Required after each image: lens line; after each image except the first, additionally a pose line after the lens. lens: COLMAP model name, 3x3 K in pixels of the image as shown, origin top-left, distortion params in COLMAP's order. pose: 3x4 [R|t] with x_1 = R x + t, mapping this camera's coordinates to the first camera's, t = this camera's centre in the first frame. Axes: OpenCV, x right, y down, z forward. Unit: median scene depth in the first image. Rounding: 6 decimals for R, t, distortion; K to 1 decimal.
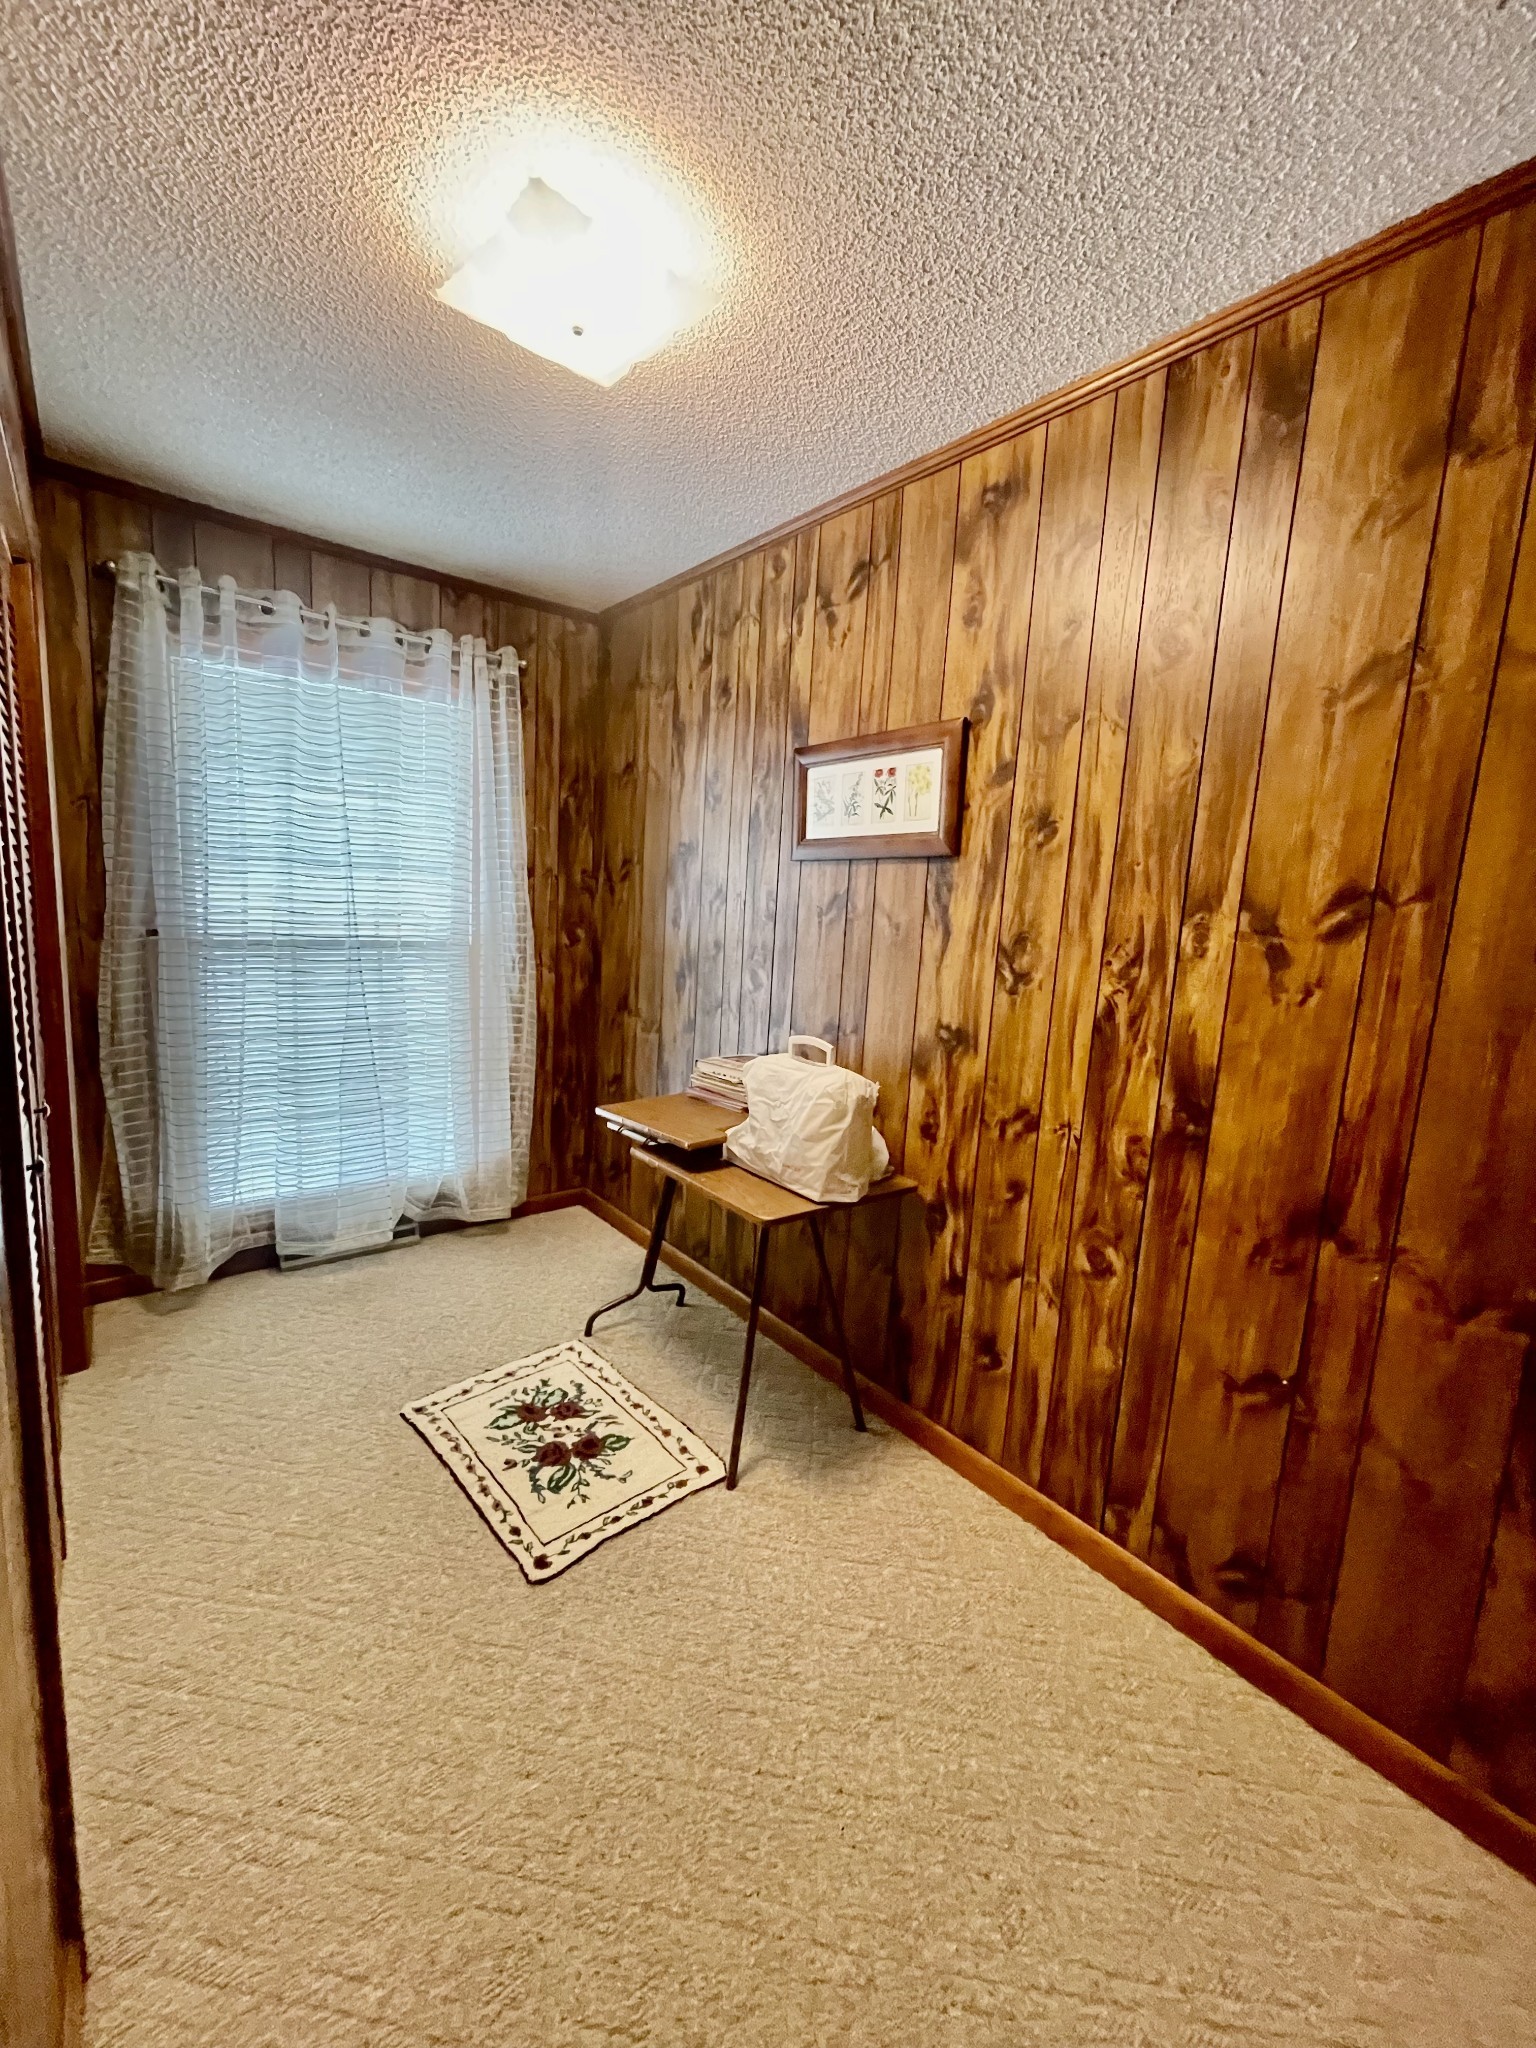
lens RADIAL K [[823.0, 0, 766.7], [0, 823.0, 1022.7], [0, 0, 1]] dist [-0.001399, 0.000269]
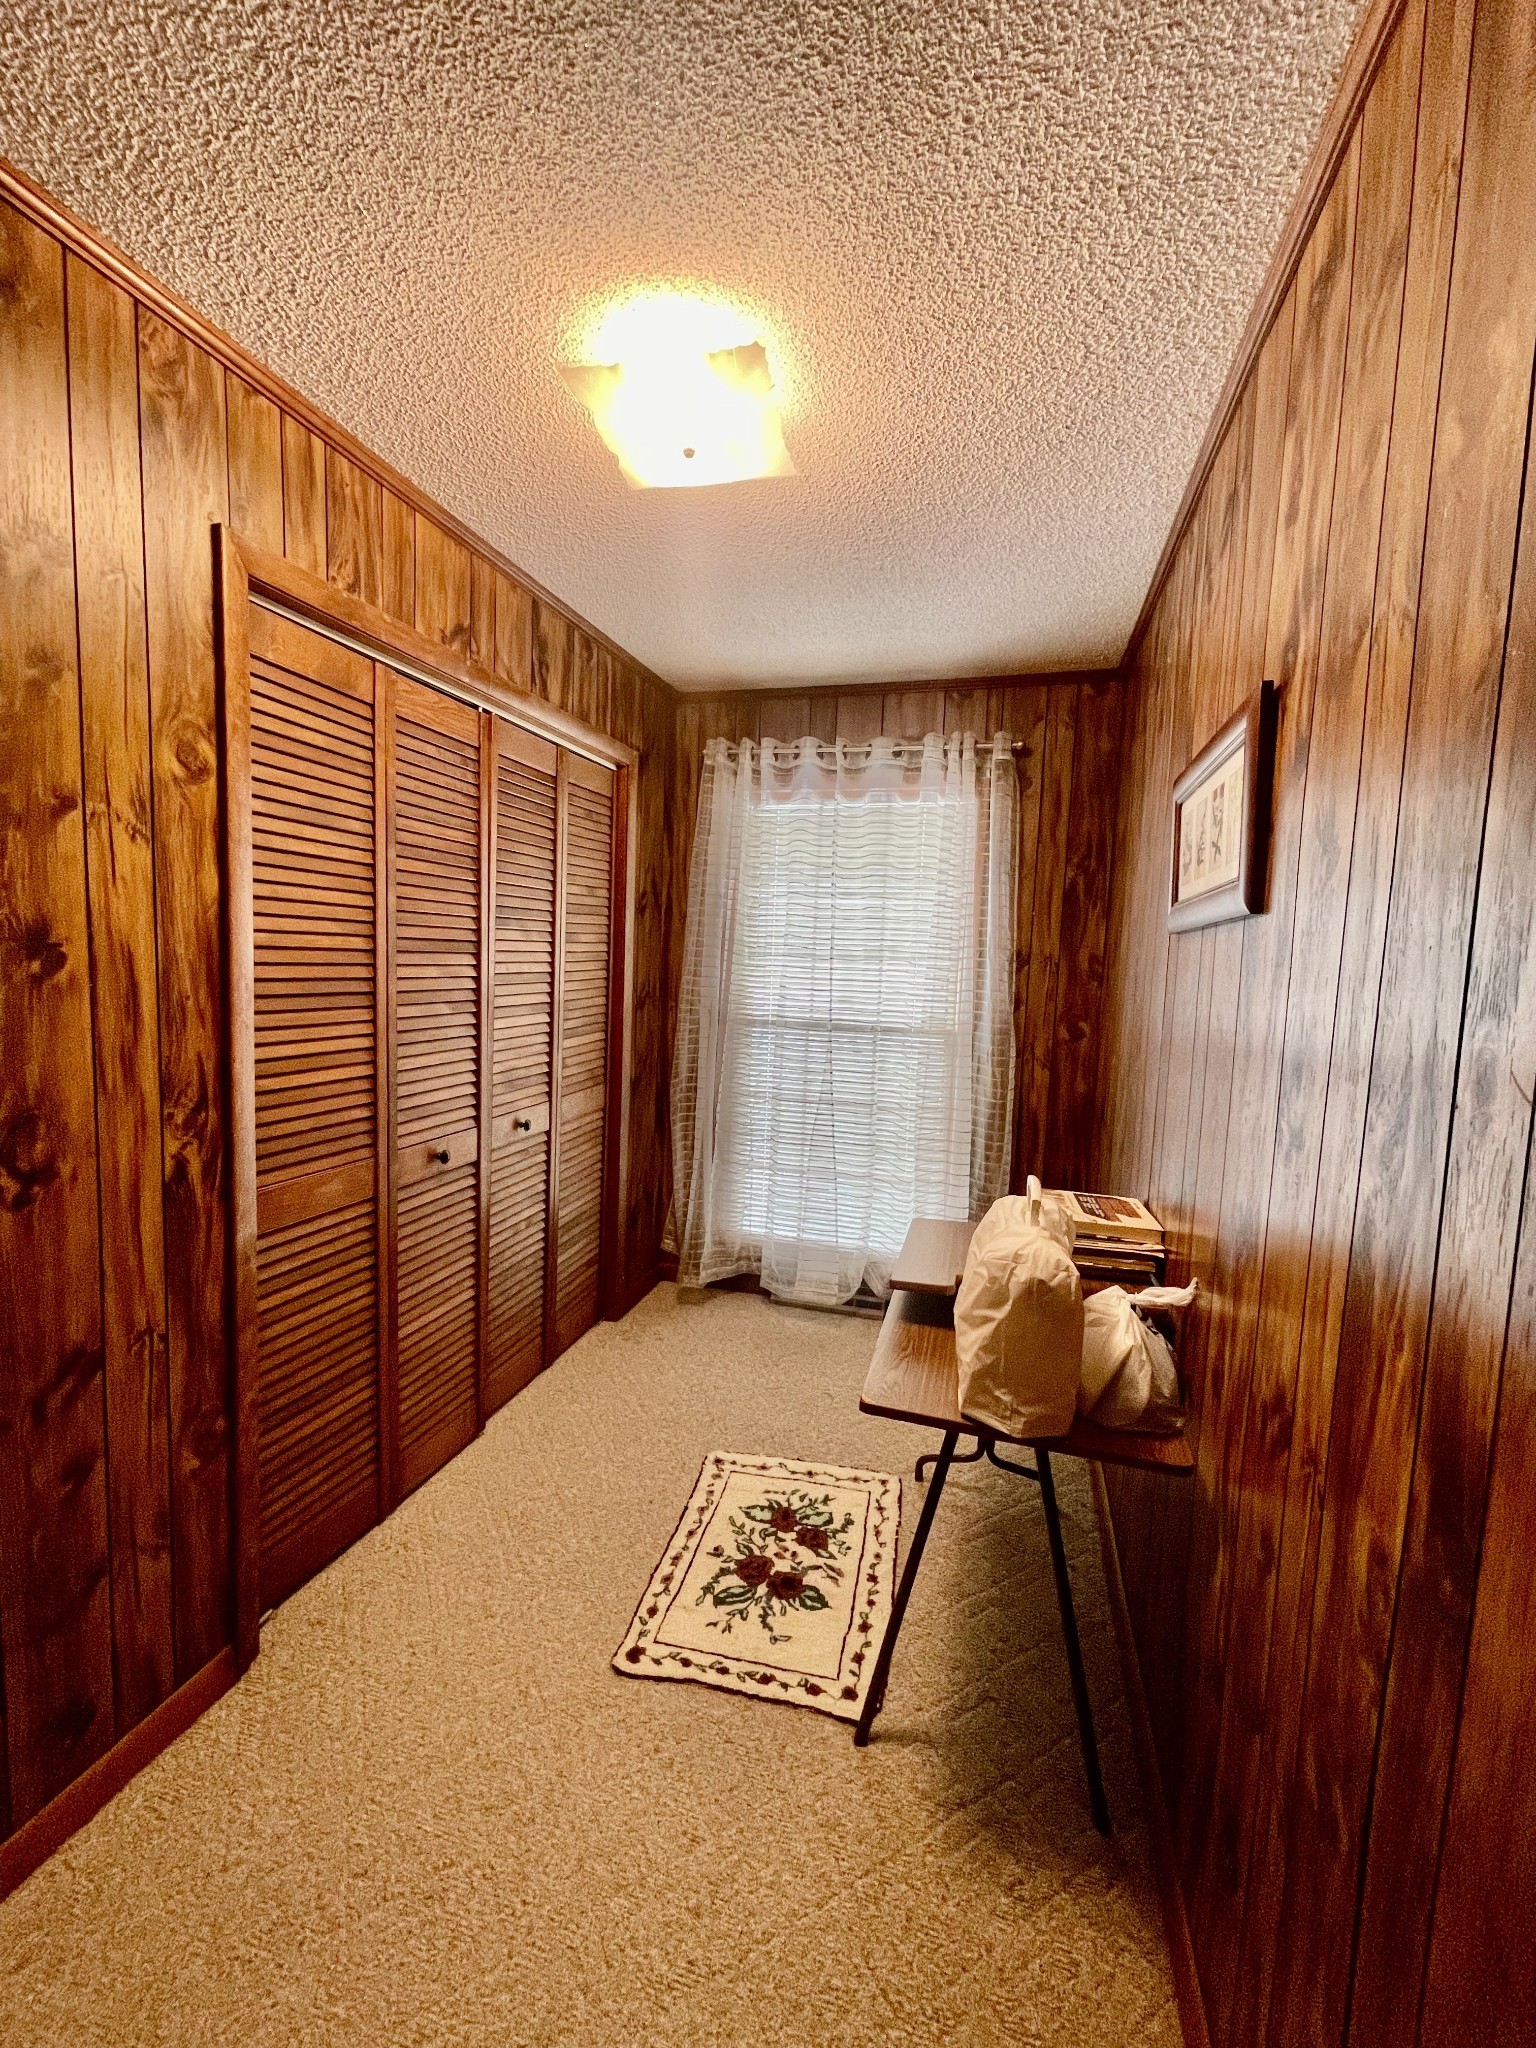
lens RADIAL K [[823.0, 0, 776.1], [0, 823.0, 1025.5], [0, 0, 1]] dist [-0.001399, 0.000269]
pose [[0.584120, 0.039444, -0.810708, 0.483208], [-0.123303, 0.991538, -0.040598, -0.057830], [0.802247, 0.123677, 0.584041, 0.380206]]
